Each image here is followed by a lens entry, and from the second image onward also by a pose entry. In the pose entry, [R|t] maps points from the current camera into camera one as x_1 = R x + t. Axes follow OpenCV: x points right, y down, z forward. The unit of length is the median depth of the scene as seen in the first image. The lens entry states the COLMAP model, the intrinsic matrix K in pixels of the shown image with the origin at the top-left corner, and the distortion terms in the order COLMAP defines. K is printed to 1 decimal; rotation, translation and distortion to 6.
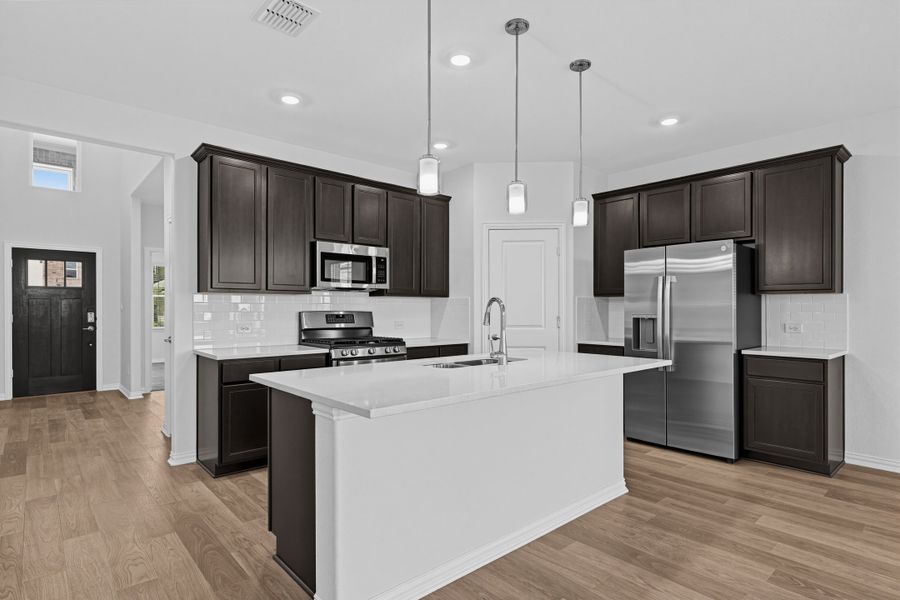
lens RADIAL K [[468.0, 0, 454.3], [0, 468.0, 304.3], [0, 0, 1]] dist [0.004727, 0.000528]
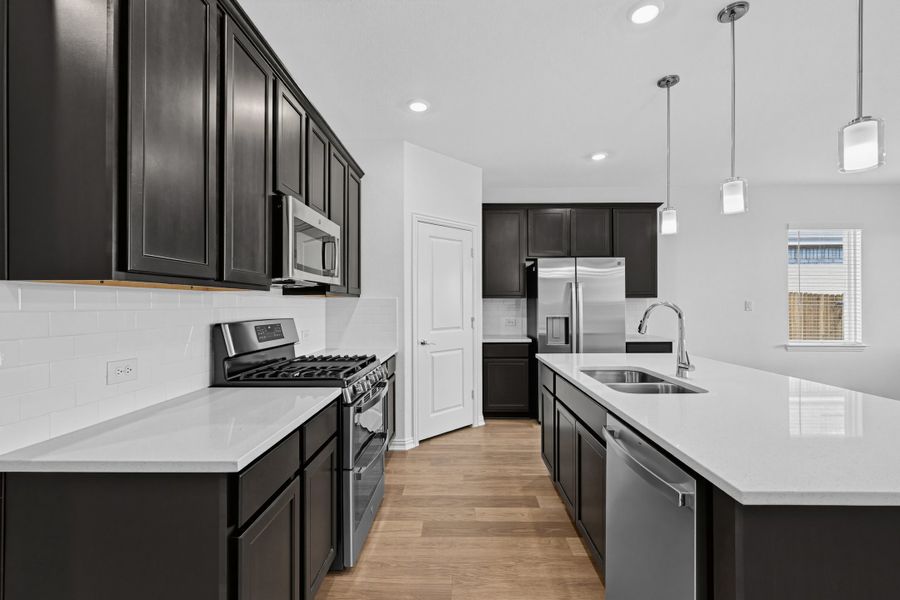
lens RADIAL K [[396.5, 0, 452.1], [0, 396.5, 296.8], [0, 0, 1]] dist [0.000289, 0.000867]
pose [[0.701869, 0.011468, 0.712214, -0.514807], [0.003223, 0.999809, -0.019276, -0.003062], [-0.712299, 0.015825, 0.701698, 0.516073]]
